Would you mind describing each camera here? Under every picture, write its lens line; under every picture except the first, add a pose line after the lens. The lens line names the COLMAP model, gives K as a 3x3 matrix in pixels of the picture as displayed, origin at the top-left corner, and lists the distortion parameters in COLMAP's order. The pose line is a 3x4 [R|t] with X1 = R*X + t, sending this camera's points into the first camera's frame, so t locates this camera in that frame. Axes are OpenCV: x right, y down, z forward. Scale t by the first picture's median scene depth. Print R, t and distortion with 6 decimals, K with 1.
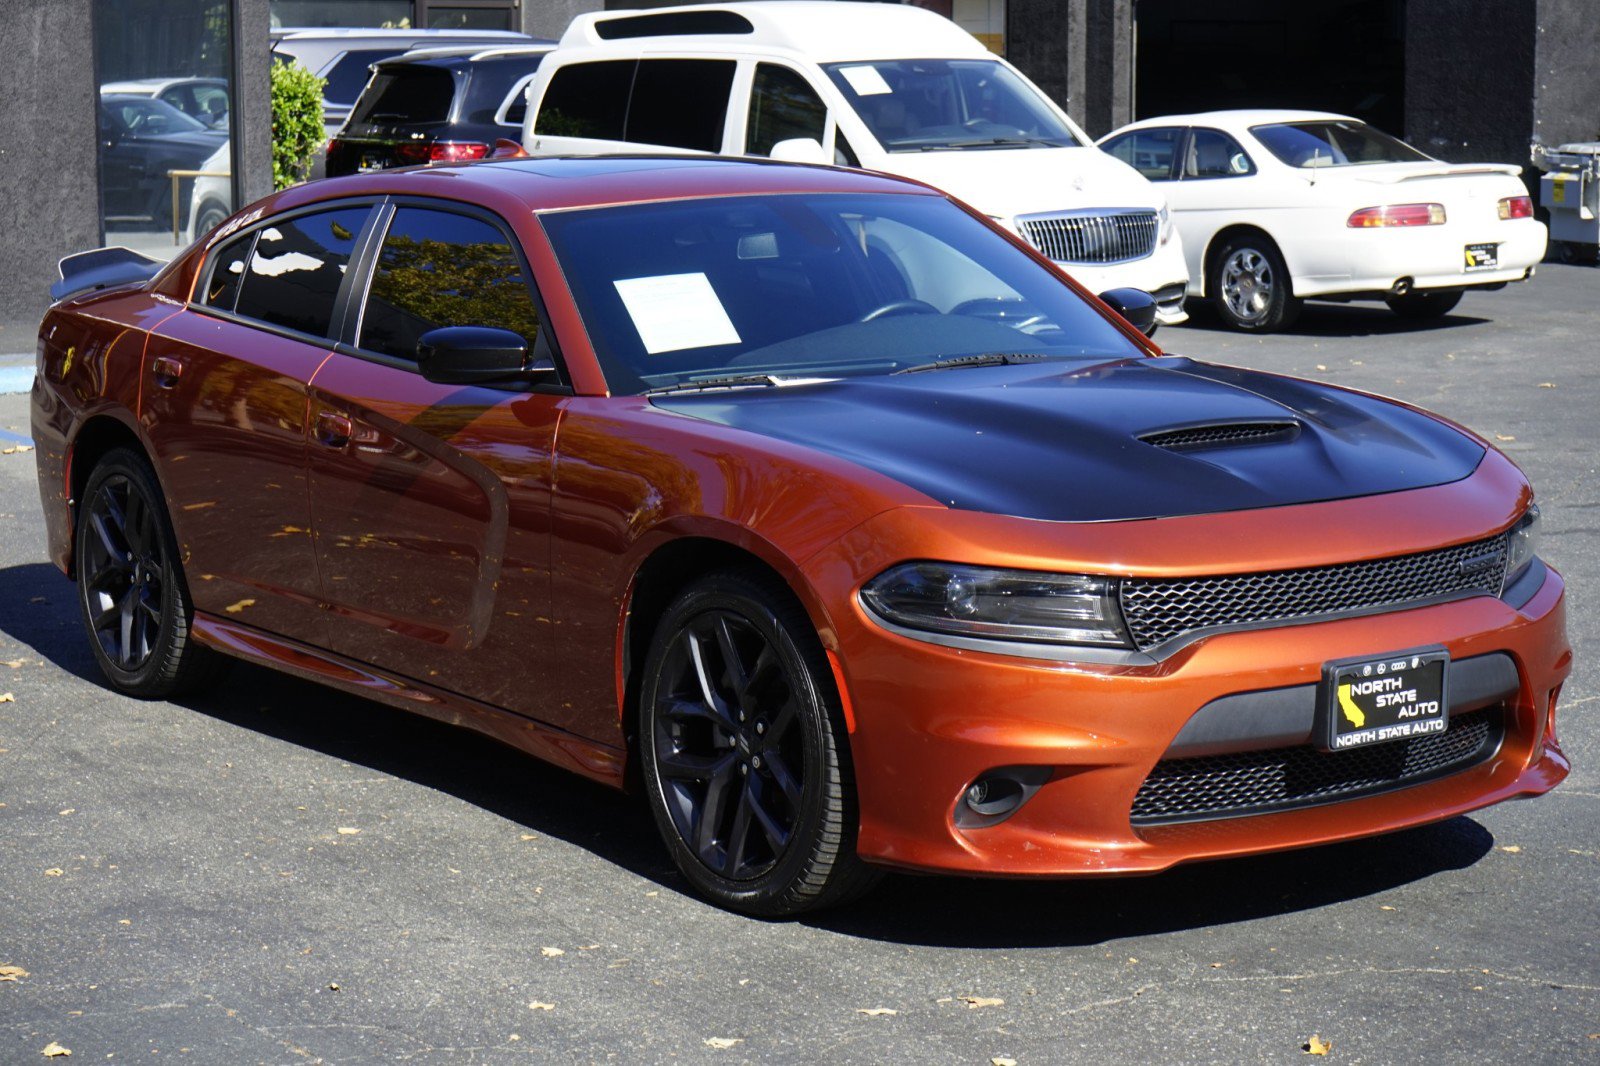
lens RADIAL K [[3271.3, 0, 800.0], [0, 3271.3, 533.0], [0, 0, 1]] dist [-0.045971, 0.256955]
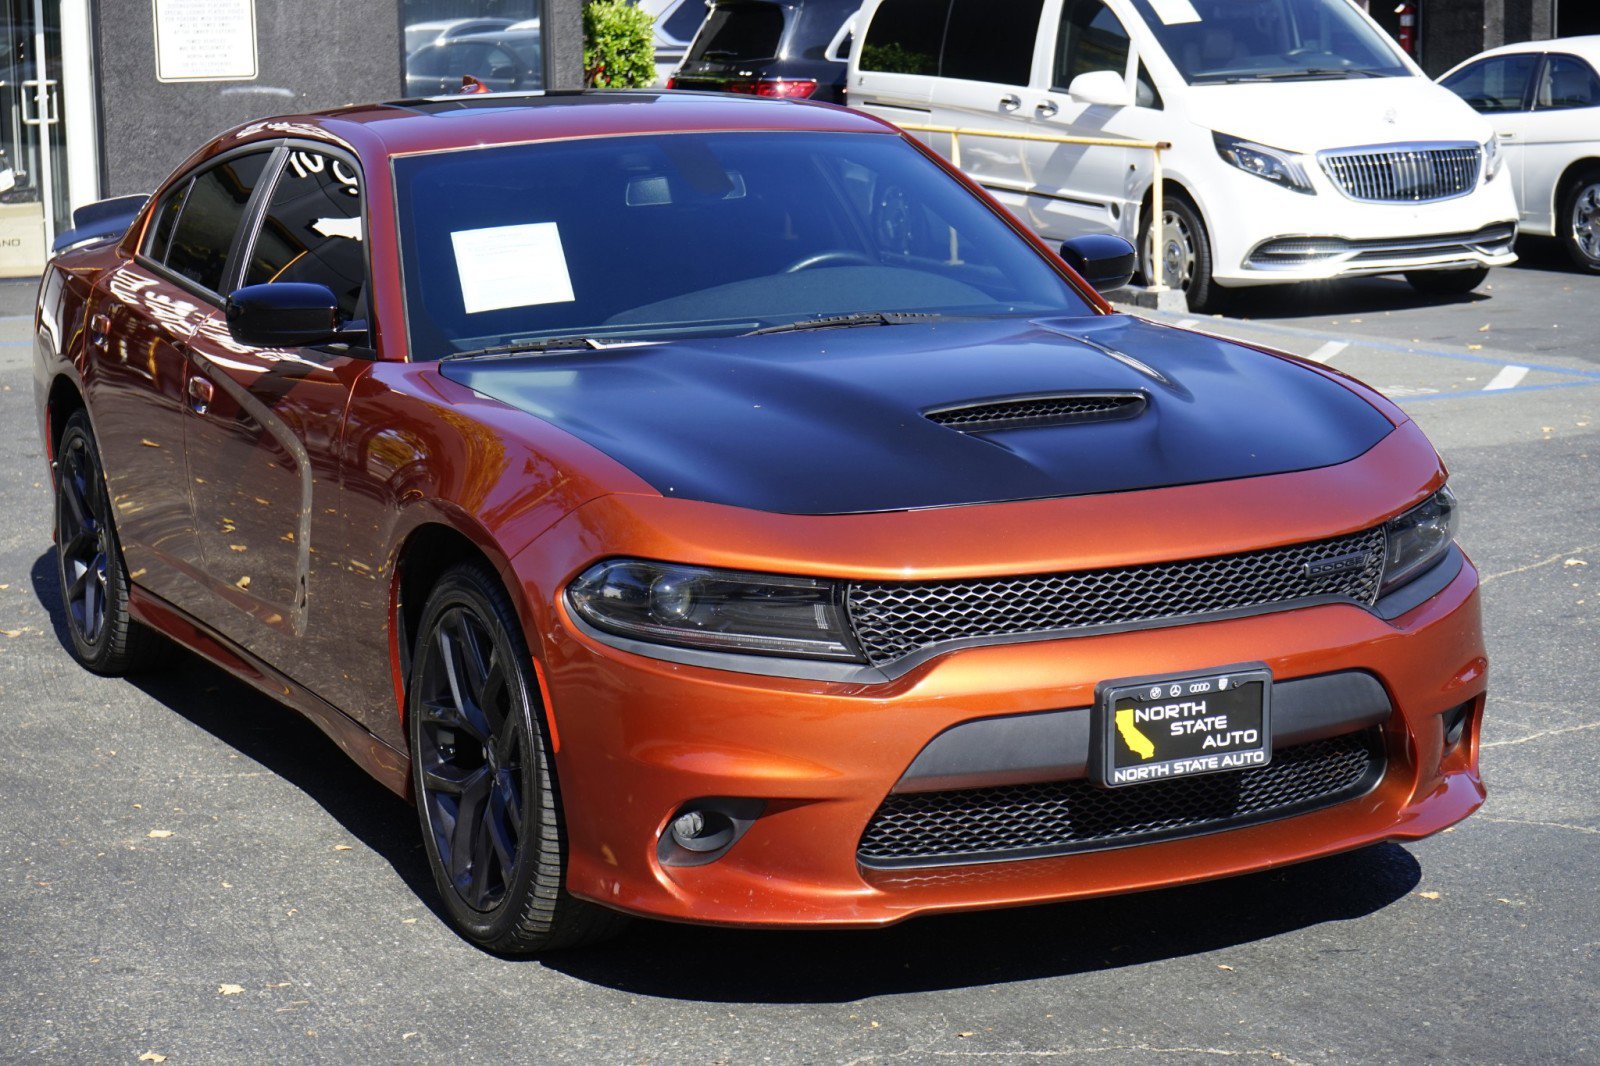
lens RADIAL K [[3256.7, 0, 800.0], [0, 3256.7, 533.0], [0, 0, 1]] dist [-0.073230, 0.750334]
pose [[0.985101, 0.011600, -0.171588, 0.218042], [-0.008197, 0.999756, 0.020526, -0.015171], [0.171784, -0.018814, 0.984955, 0.149378]]
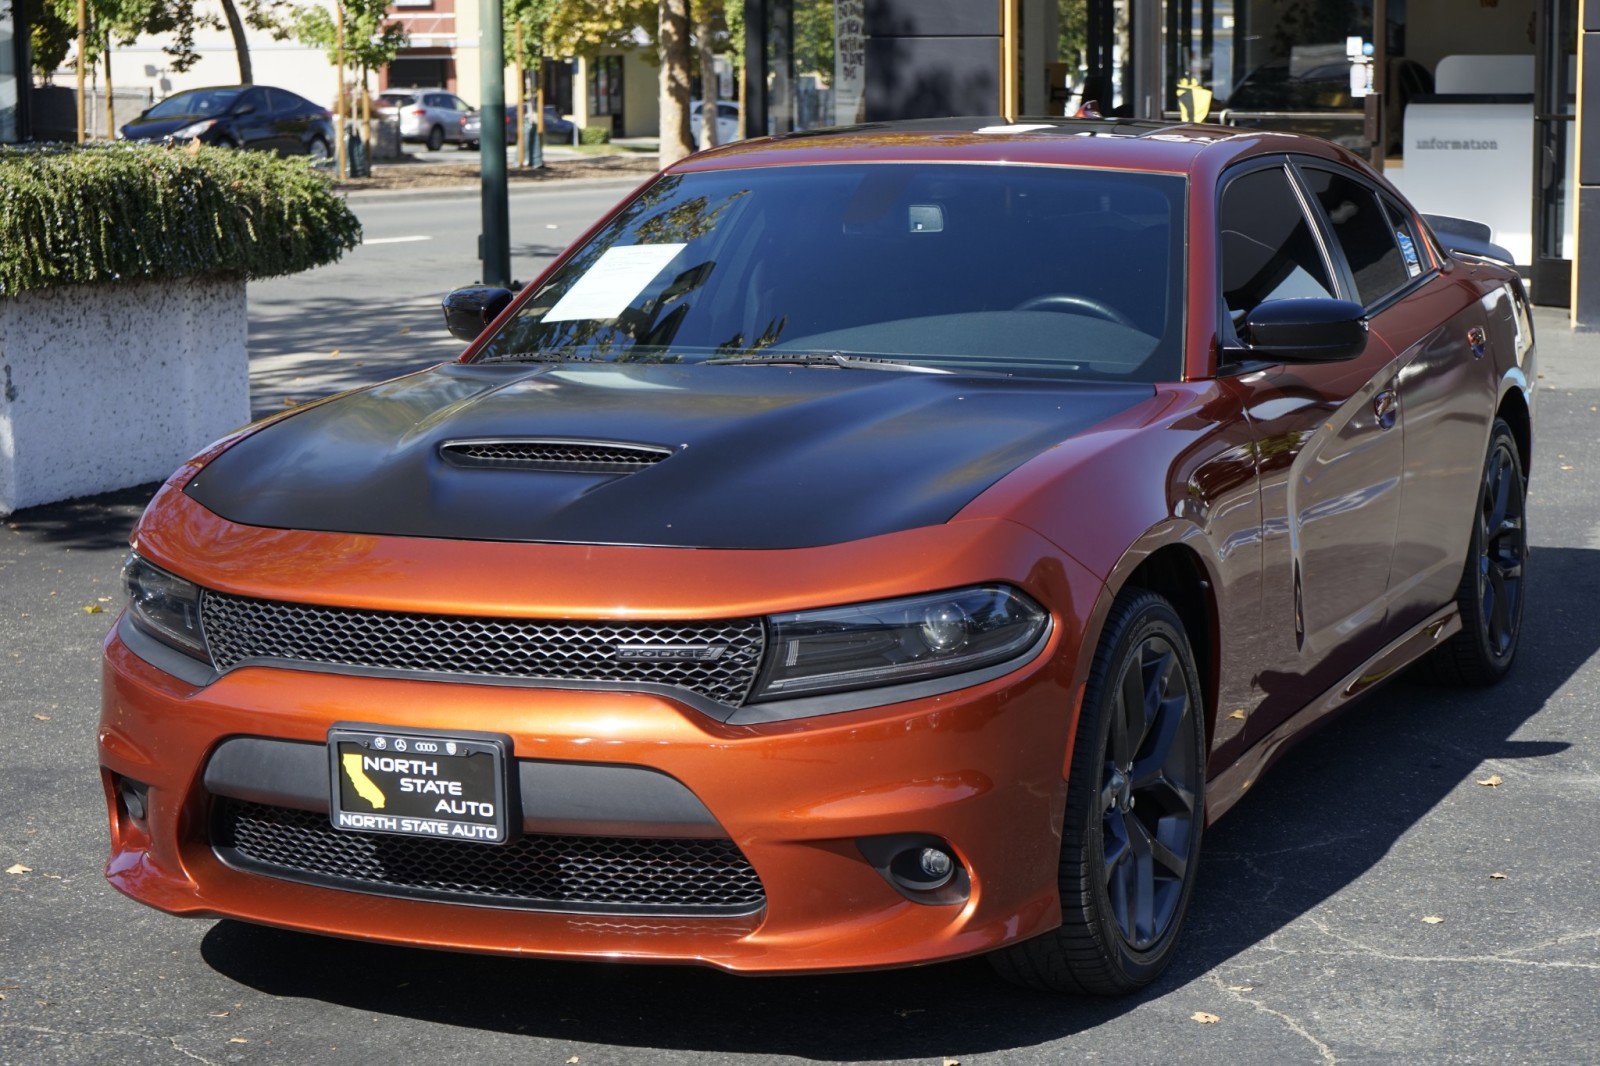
lens RADIAL K [[3271.3, 0, 800.0], [0, 3271.3, 533.0], [0, 0, 1]] dist [-0.045971, 0.256955]
pose [[0.531774, 0.123638, -0.837813, 0.880576], [-0.113044, 0.990796, 0.074464, -0.080872], [0.839308, 0.055112, 0.540856, 0.613549]]
